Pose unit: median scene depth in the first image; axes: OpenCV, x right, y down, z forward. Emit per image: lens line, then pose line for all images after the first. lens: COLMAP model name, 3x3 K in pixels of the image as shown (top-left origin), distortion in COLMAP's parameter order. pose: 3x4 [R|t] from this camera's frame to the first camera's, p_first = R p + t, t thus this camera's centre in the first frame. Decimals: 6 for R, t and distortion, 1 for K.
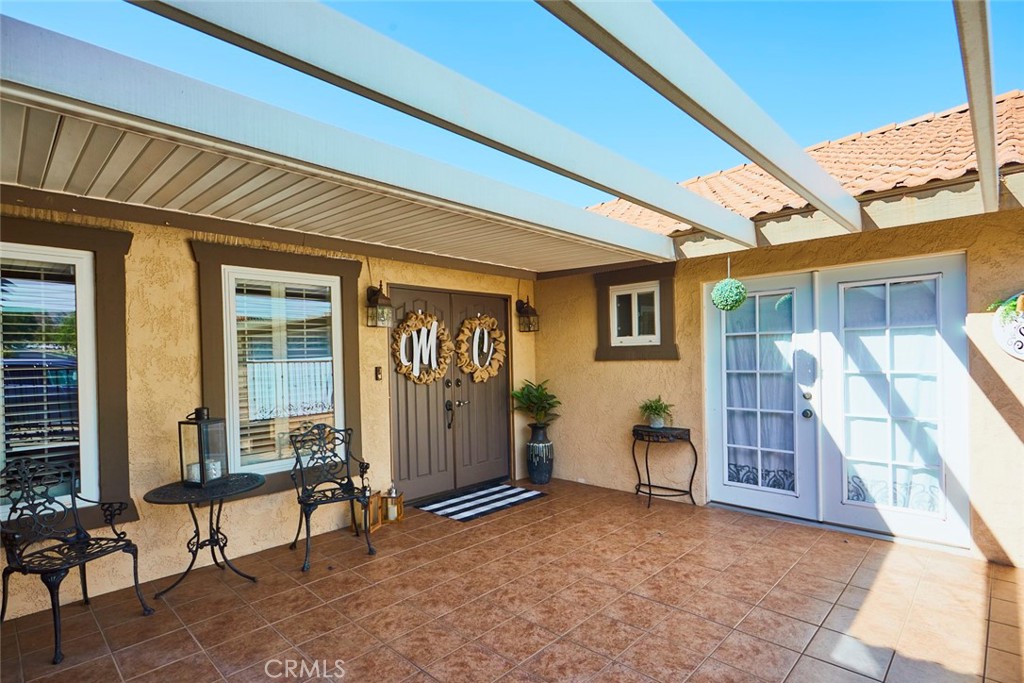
lens RADIAL K [[510.2, 0, 527.1], [0, 510.2, 362.6], [0, 0, 1]] dist [0.003286, 0.000026]
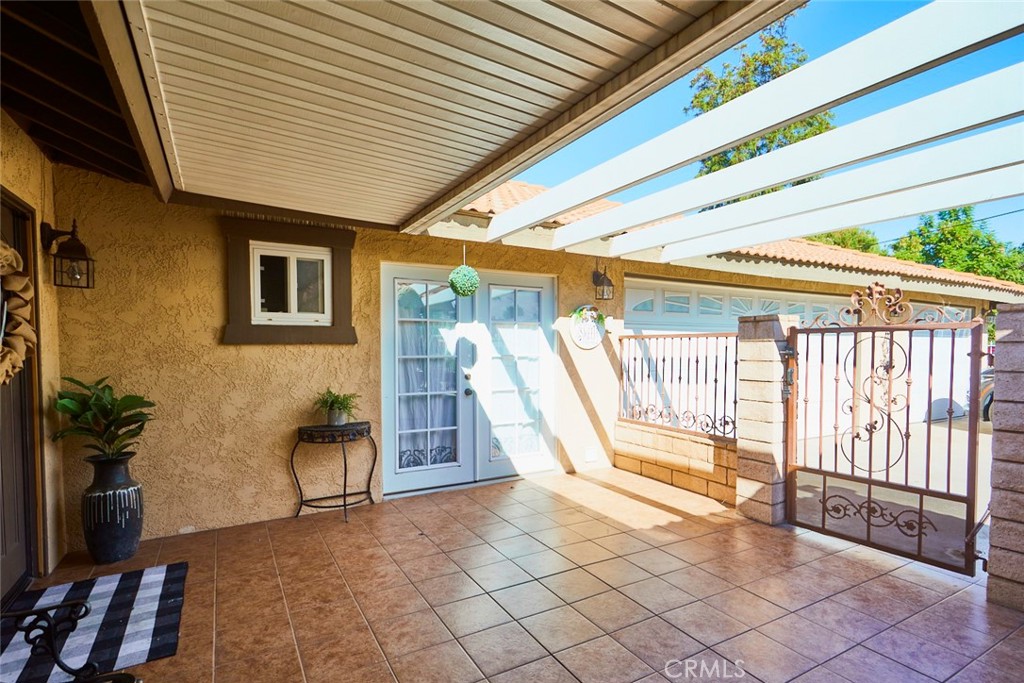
lens RADIAL K [[510.2, 0, 527.1], [0, 510.2, 362.6], [0, 0, 1]] dist [0.003286, 0.000026]
pose [[0.277106, -0.011447, 0.960771, -0.472946], [0.006814, 0.999927, 0.009948, 0.019531], [-0.960815, 0.003790, 0.277164, 0.486161]]
